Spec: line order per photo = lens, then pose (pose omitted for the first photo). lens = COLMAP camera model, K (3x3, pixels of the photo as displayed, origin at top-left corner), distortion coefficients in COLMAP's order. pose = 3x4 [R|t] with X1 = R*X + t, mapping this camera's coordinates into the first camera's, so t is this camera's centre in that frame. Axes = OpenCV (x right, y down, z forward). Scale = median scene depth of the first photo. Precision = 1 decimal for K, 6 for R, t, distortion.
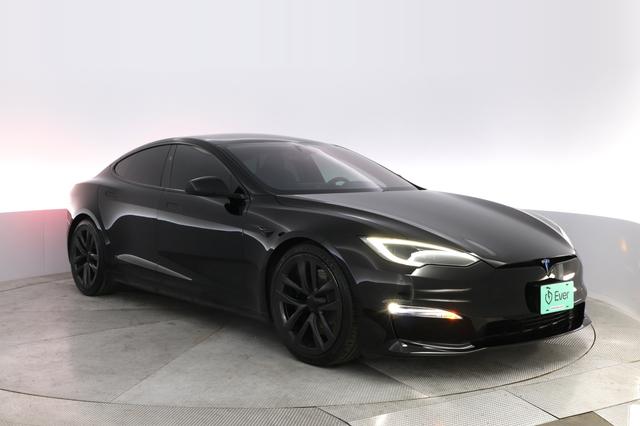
lens RADIAL K [[628.3, 0, 320.0], [0, 628.3, 213.0], [0, 0, 1]] dist [0.009426, 0.005972]
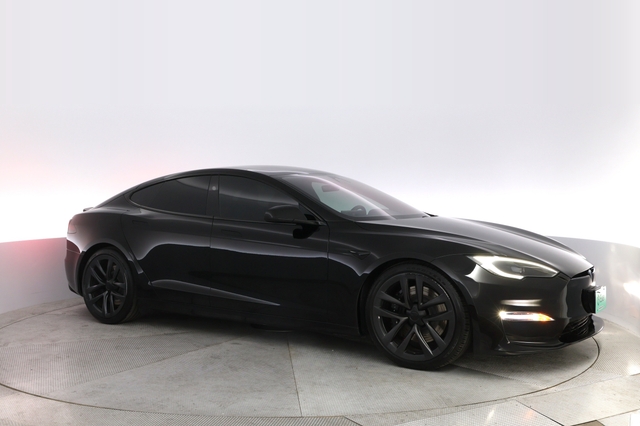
lens RADIAL K [[628.3, 0, 320.0], [0, 628.3, 213.0], [0, 0, 1]] dist [0.009426, 0.005972]
pose [[0.987009, -0.006123, 0.160546, -0.286658], [0.013532, 0.998891, -0.045094, 0.004766], [-0.160092, 0.046681, 0.985998, -0.085595]]
